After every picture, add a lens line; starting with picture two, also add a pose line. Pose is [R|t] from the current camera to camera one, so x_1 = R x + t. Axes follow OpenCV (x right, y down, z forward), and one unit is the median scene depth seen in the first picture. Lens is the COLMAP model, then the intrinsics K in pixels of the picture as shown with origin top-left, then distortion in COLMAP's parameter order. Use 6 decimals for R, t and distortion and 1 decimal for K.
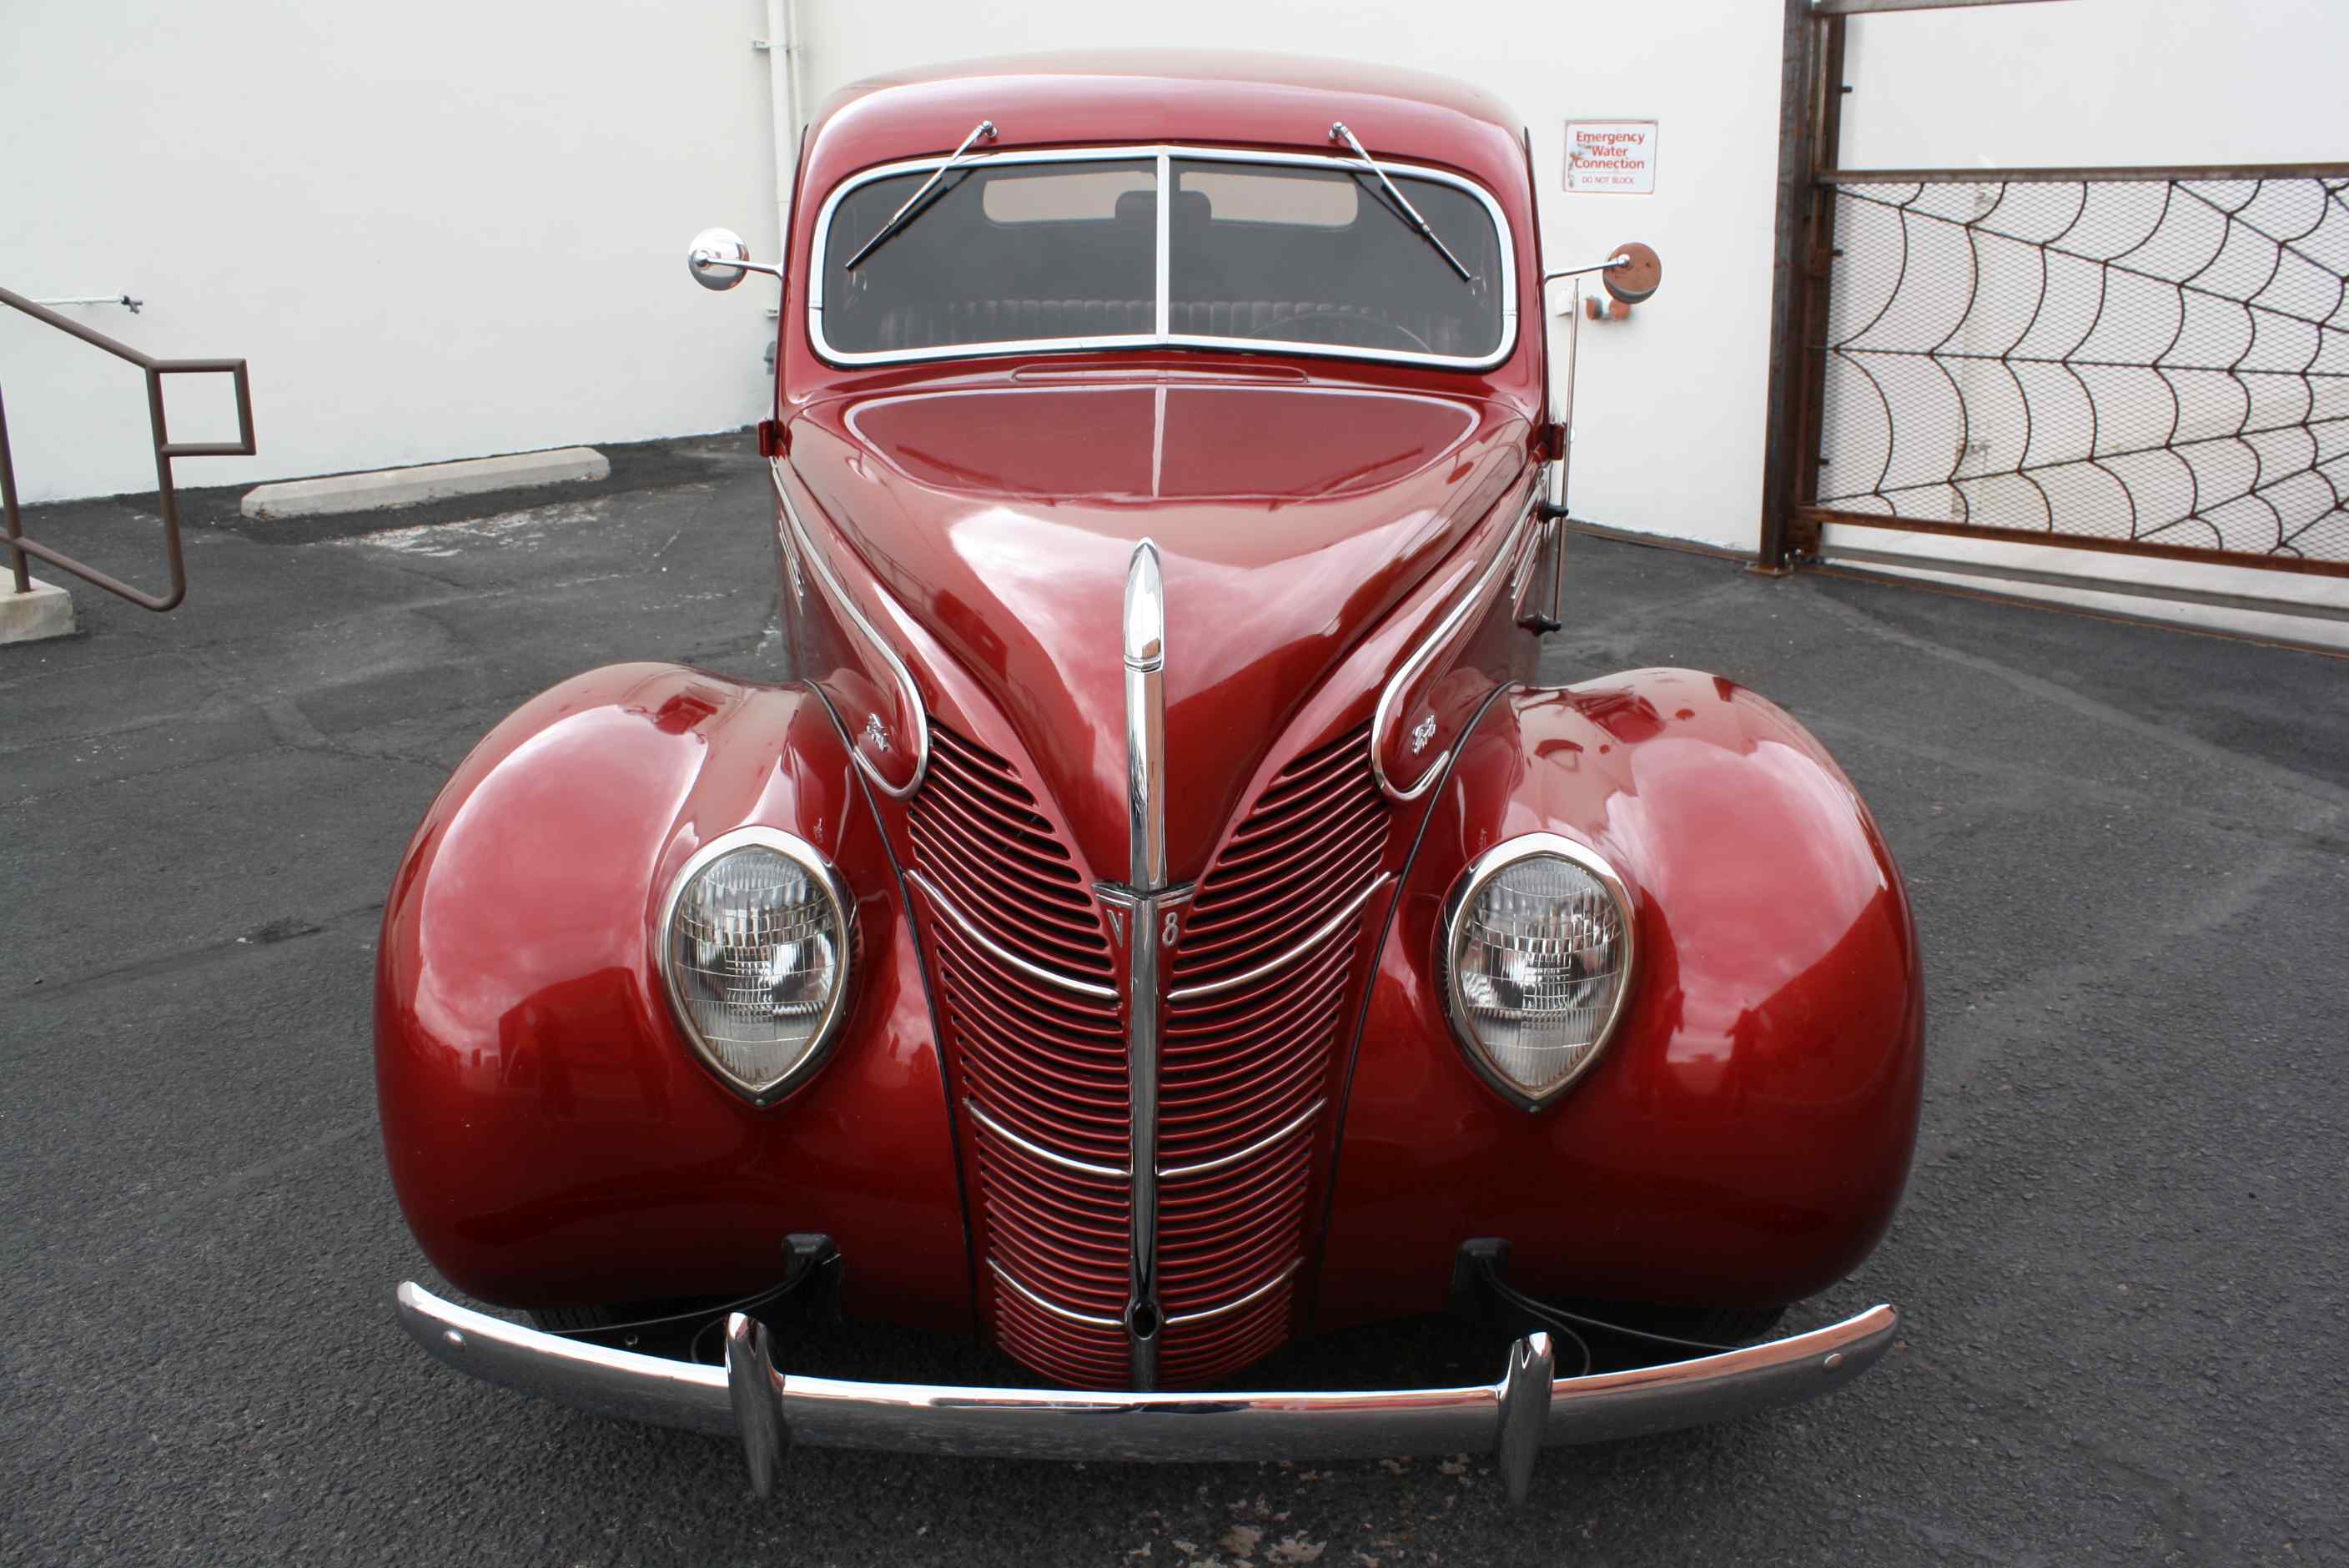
lens RADIAL K [[1977.9, 0, 1190.1], [0, 1977.9, 782.7], [0, 0, 1]] dist [-0.170927, 0.149259]
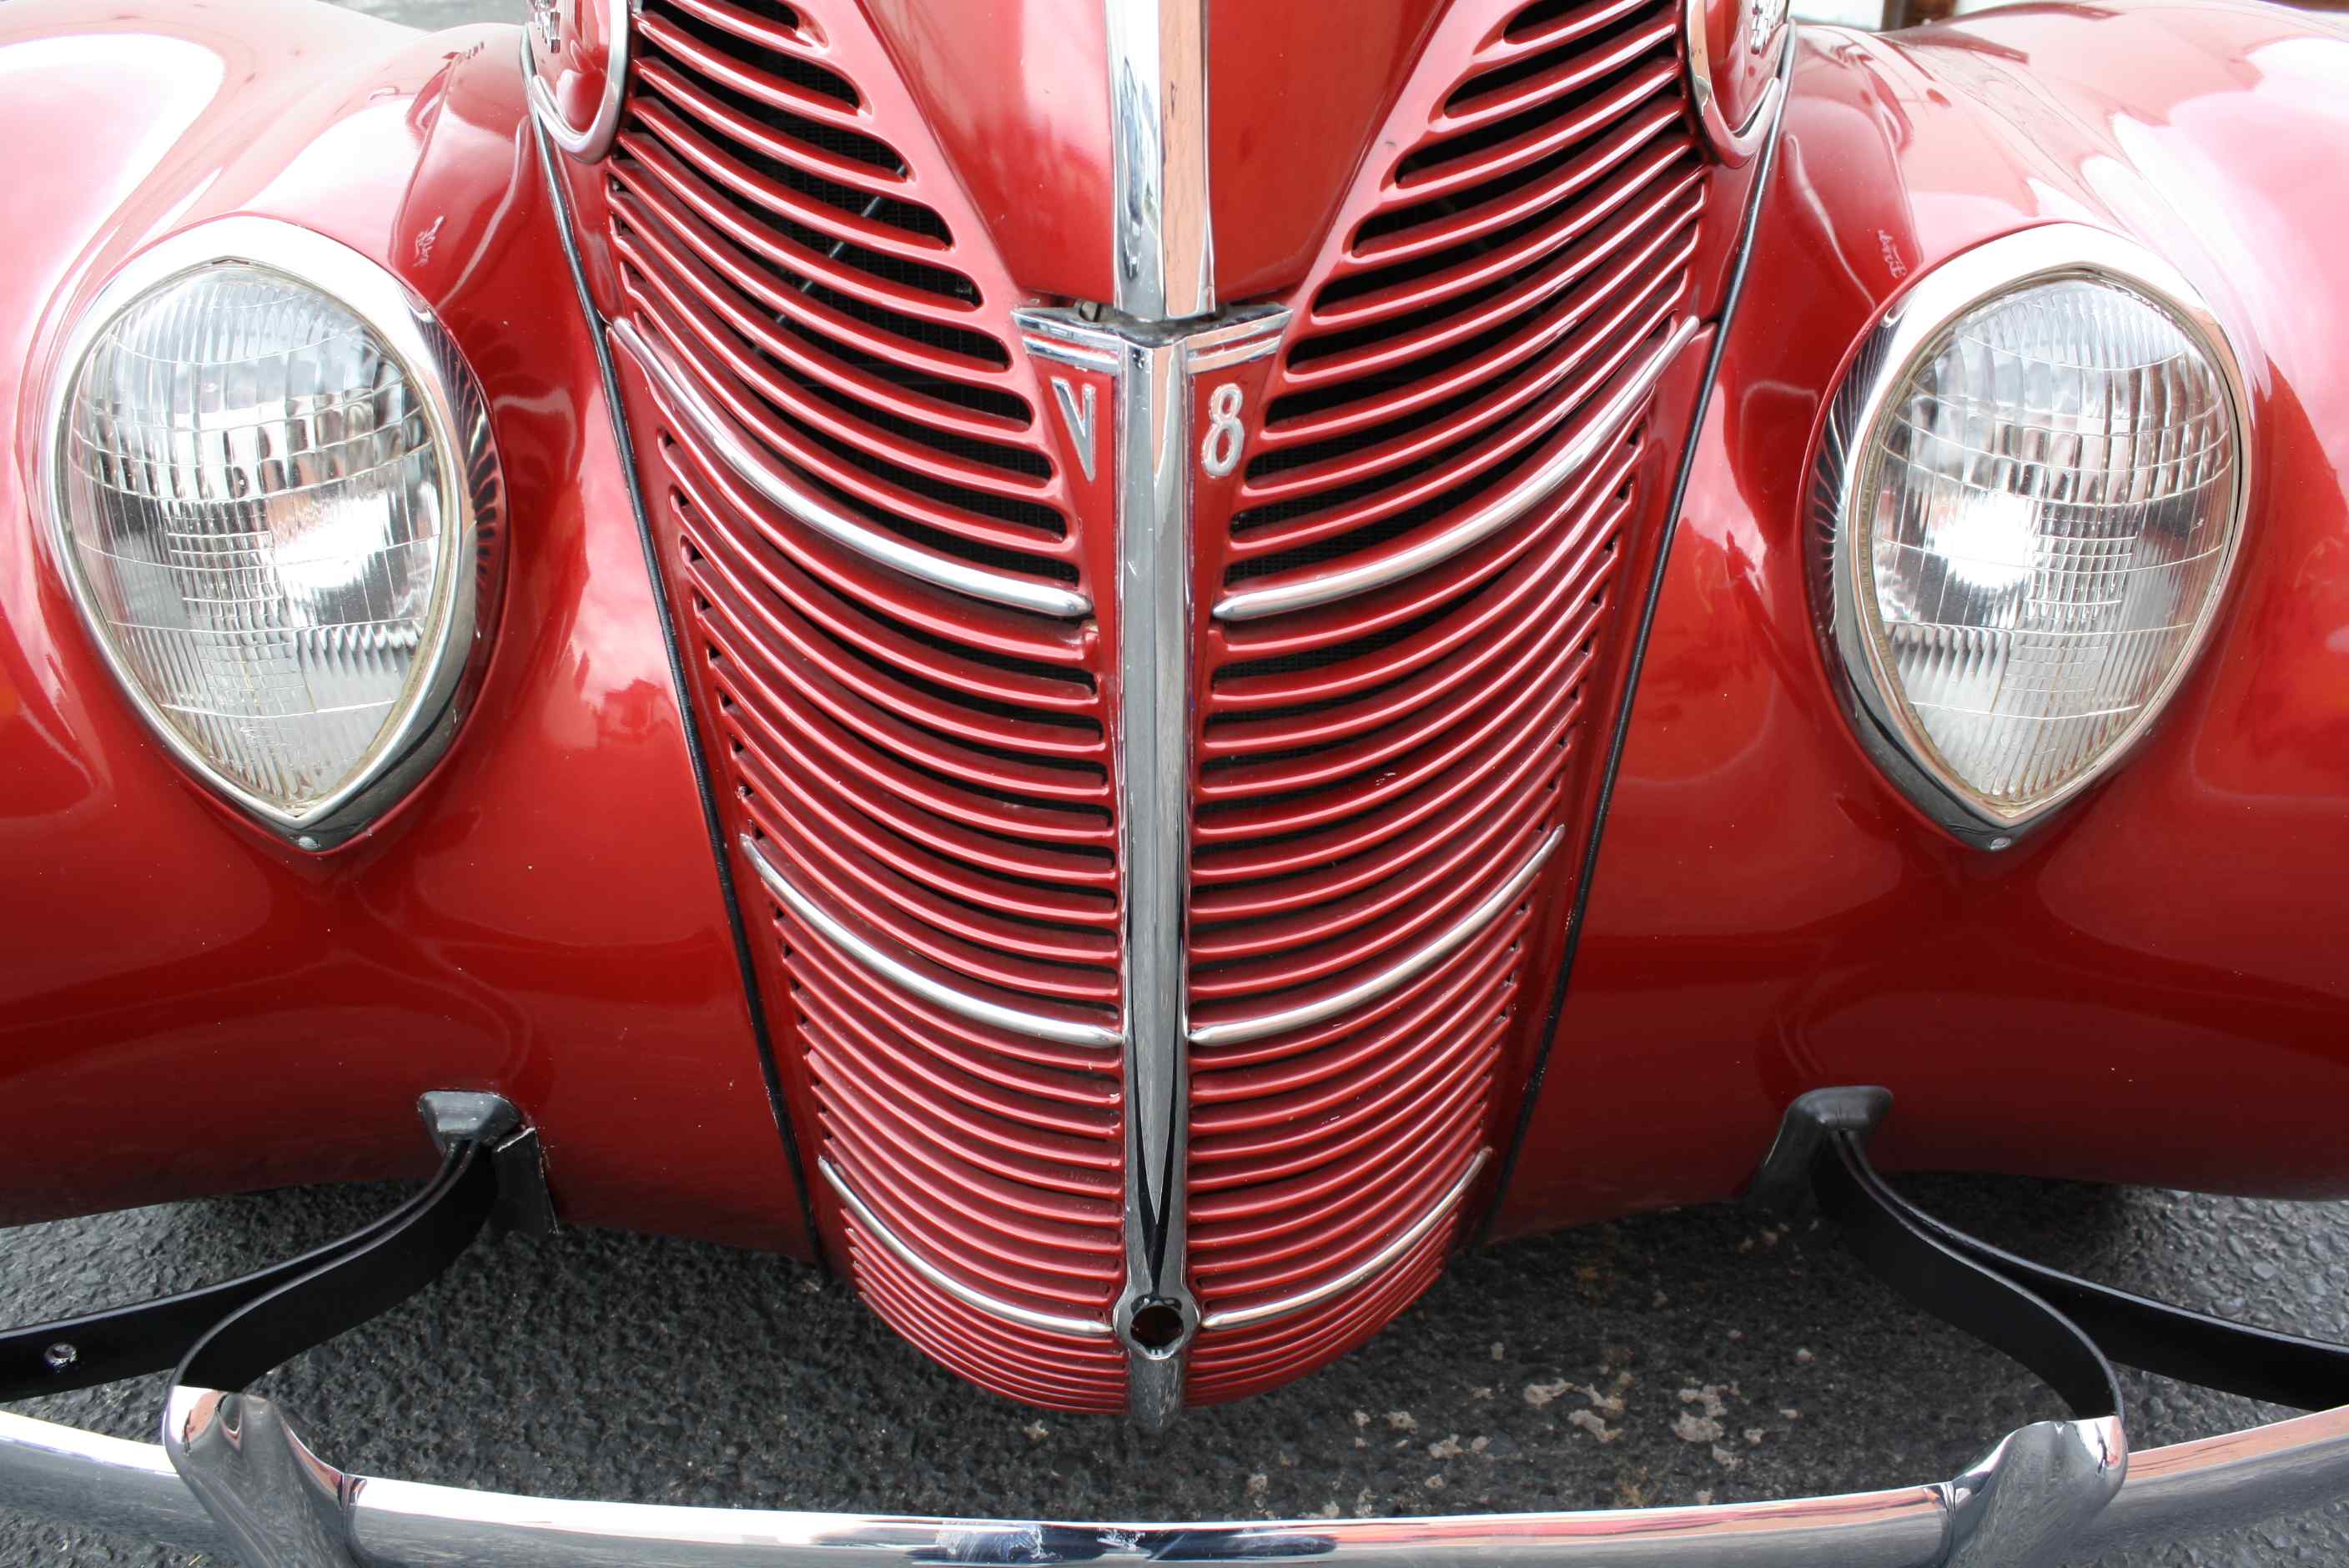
lens RADIAL K [[1993.1, 0, 1186.4], [0, 1993.1, 784.8], [0, 0, 1]] dist [-0.168666, 0.148853]
pose [[0.999977, -0.005756, 0.003707, -0.016833], [0.004784, 0.974773, 0.223146, 0.049957], [-0.004897, -0.223123, 0.974778, 0.554981]]
